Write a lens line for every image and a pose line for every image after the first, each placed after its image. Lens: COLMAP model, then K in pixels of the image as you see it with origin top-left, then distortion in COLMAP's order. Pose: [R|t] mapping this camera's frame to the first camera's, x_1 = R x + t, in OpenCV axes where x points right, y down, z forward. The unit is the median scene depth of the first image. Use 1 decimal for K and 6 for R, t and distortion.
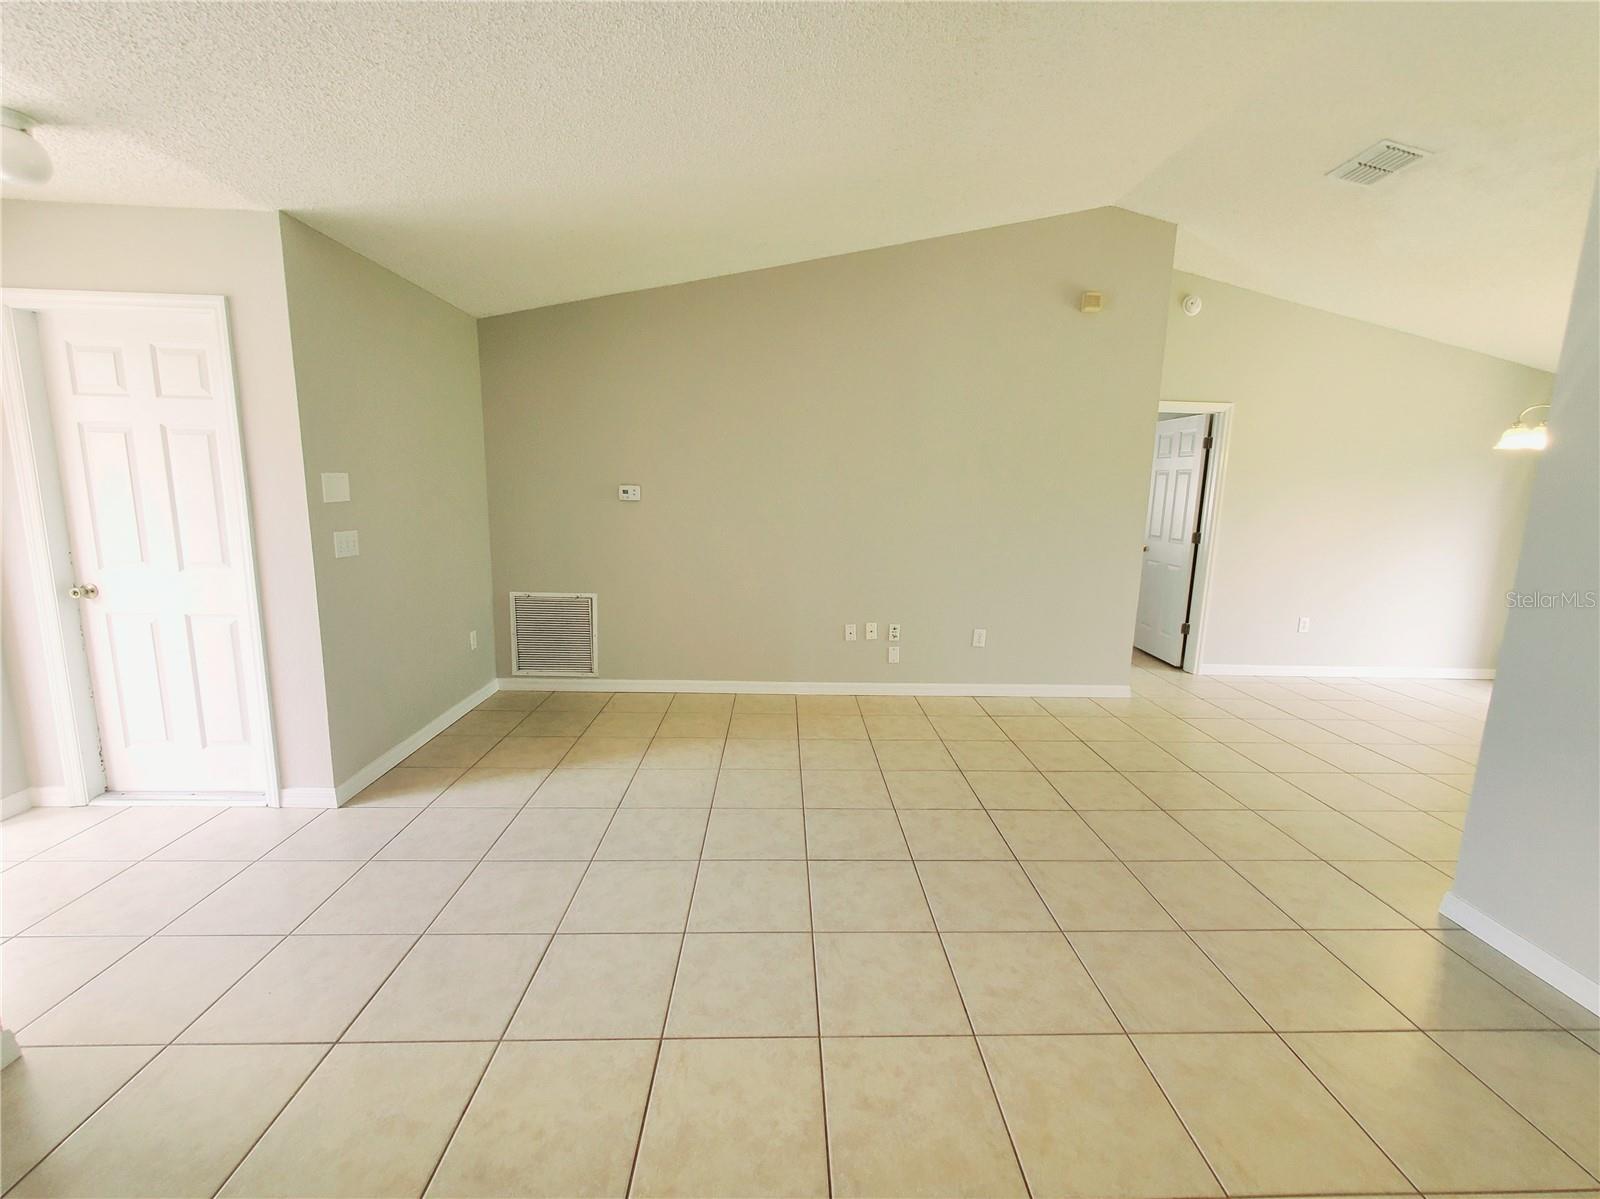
lens RADIAL K [[641.5, 0, 807.4], [0, 641.5, 590.8], [0, 0, 1]] dist [0.002047, 0.000968]
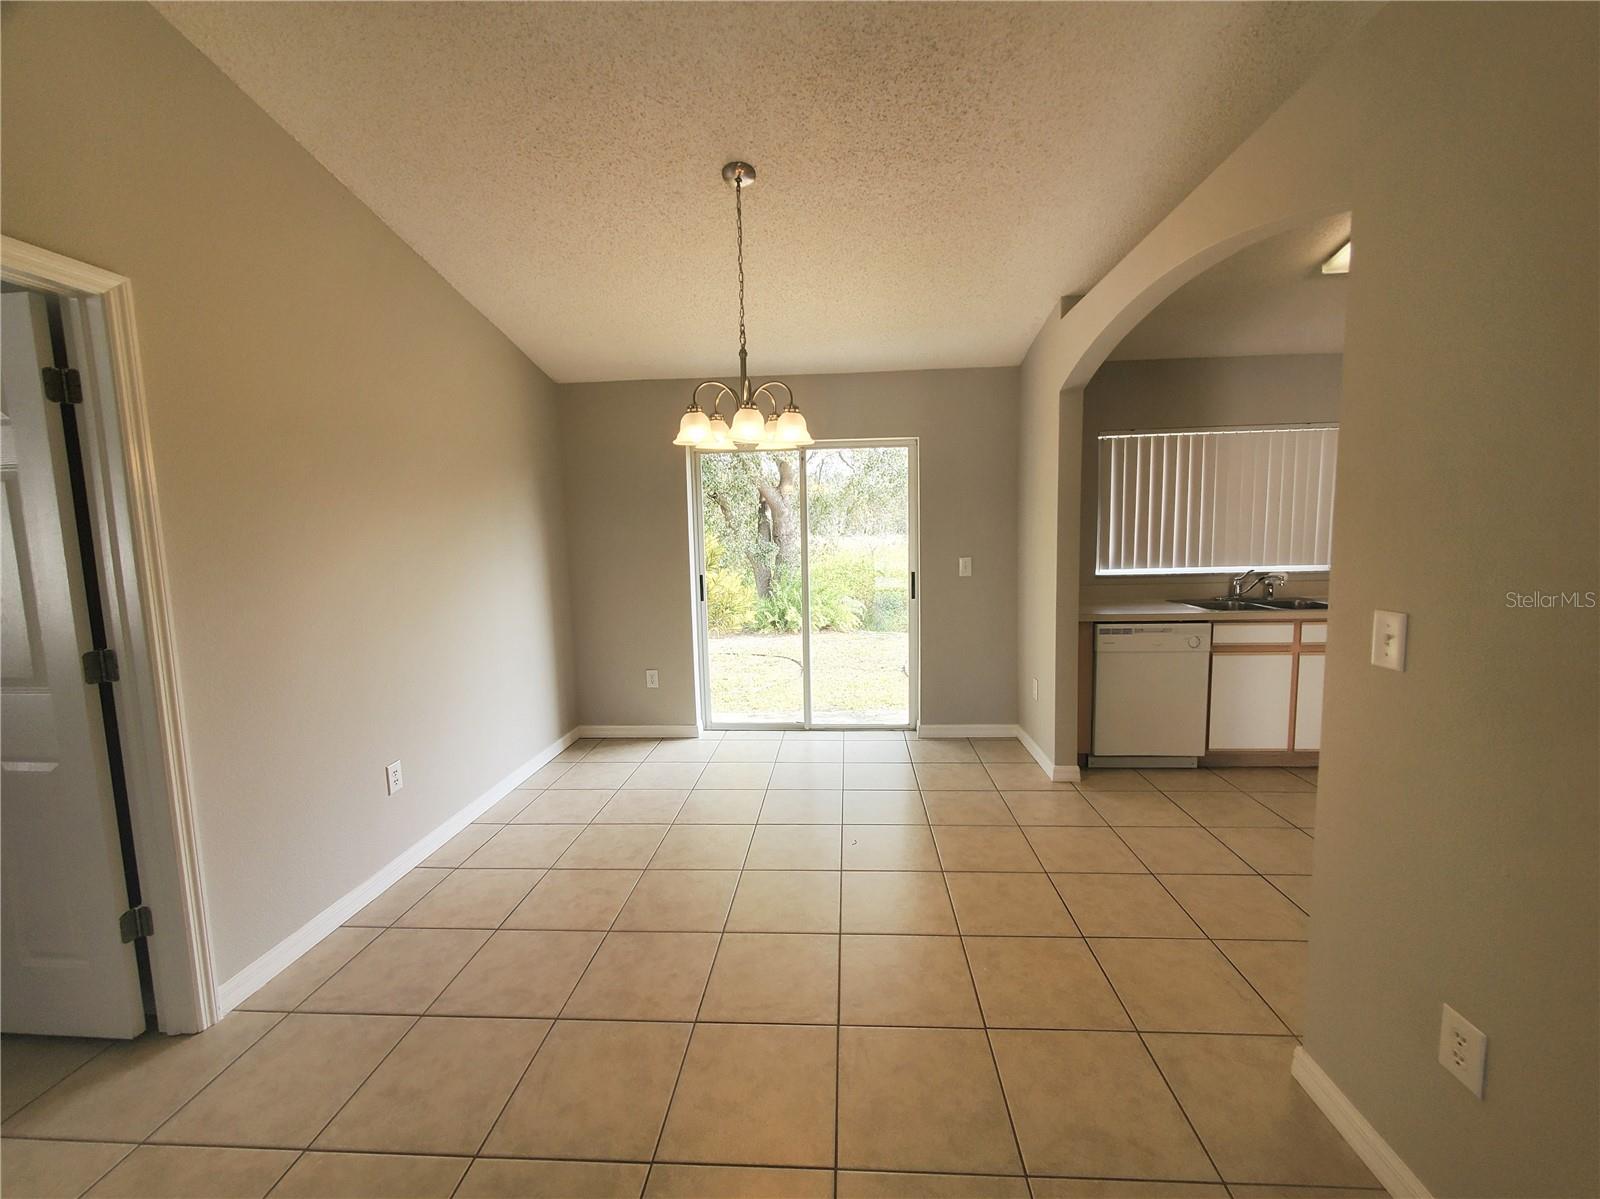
lens RADIAL K [[641.5, 0, 807.4], [0, 641.5, 590.8], [0, 0, 1]] dist [0.002047, 0.000968]
pose [[0.088227, -0.127012, 0.987970, 0.328107], [0.190449, 0.975691, 0.108426, -0.093122], [-0.977725, 0.178591, 0.110271, 0.629300]]
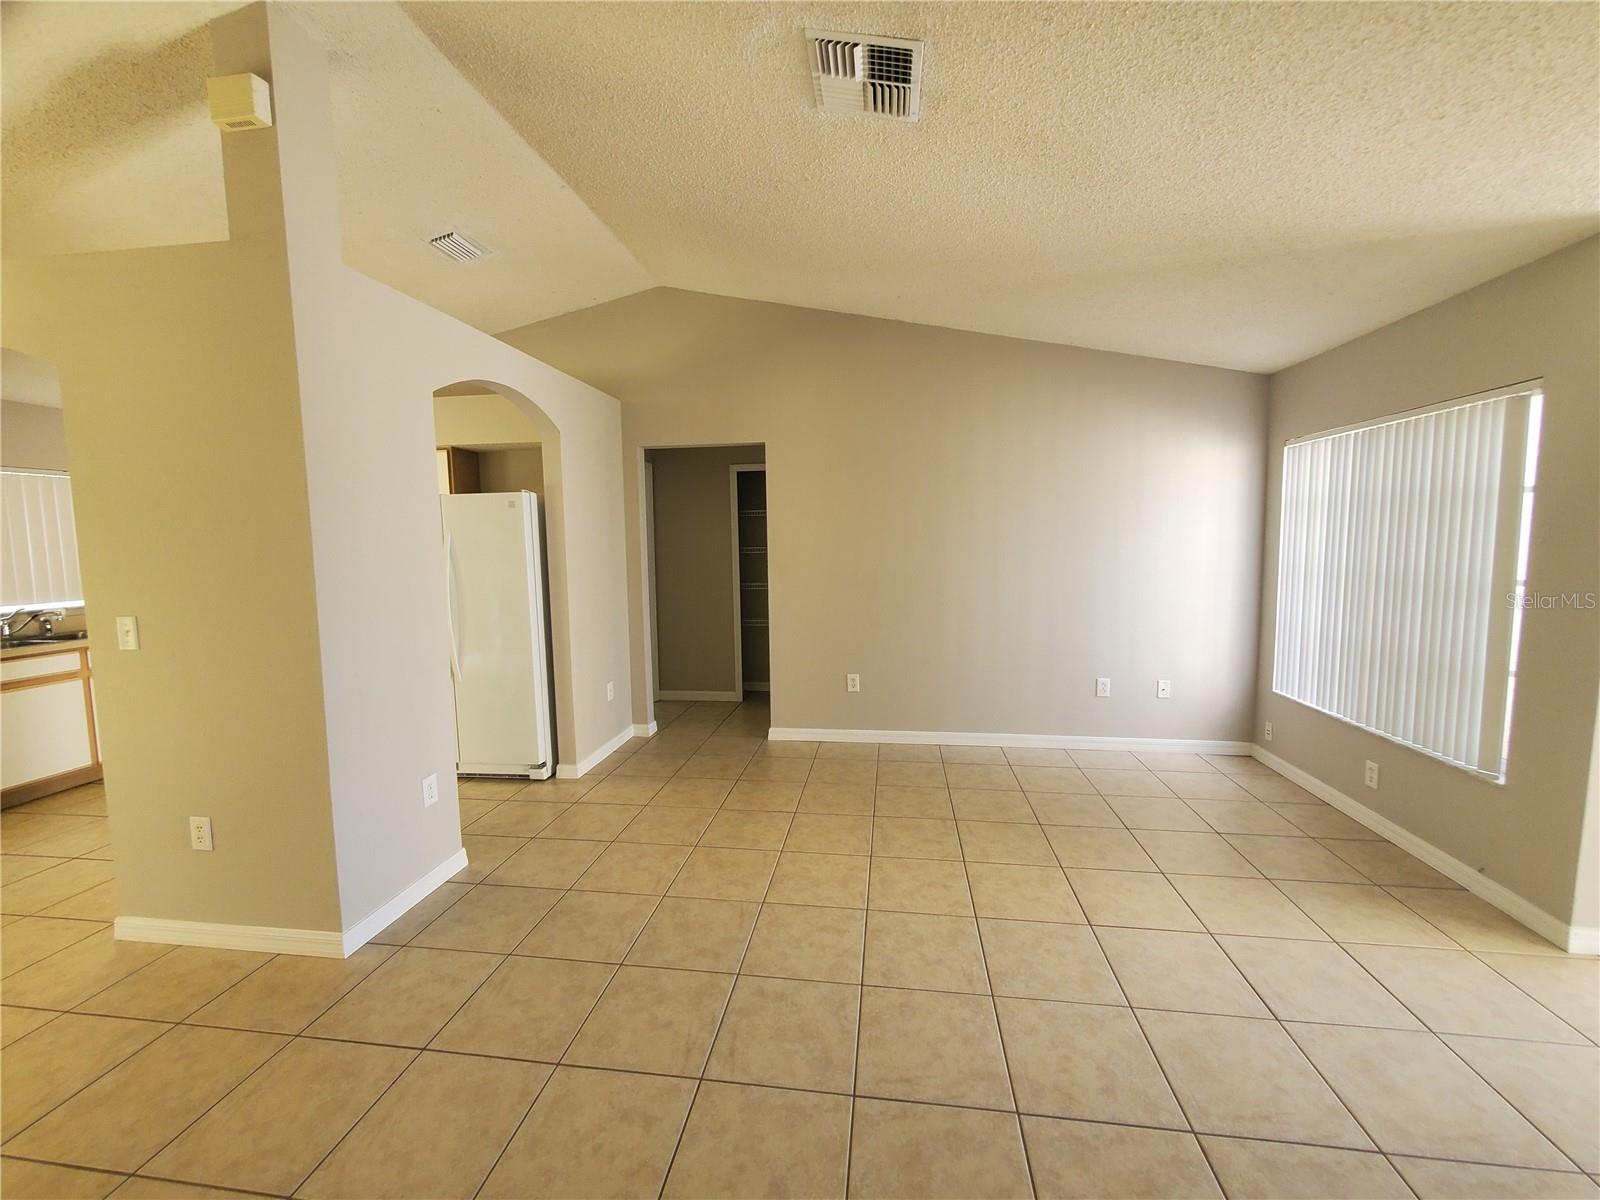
lens RADIAL K [[641.5, 0, 807.4], [0, 641.5, 591.3], [0, 0, 1]] dist [0.002047, 0.000968]
pose [[-0.985551, -0.022082, 0.167932, 0.057024], [0.021712, 0.966815, 0.254555, -0.133124], [-0.167981, 0.254523, -0.952366, 0.773999]]
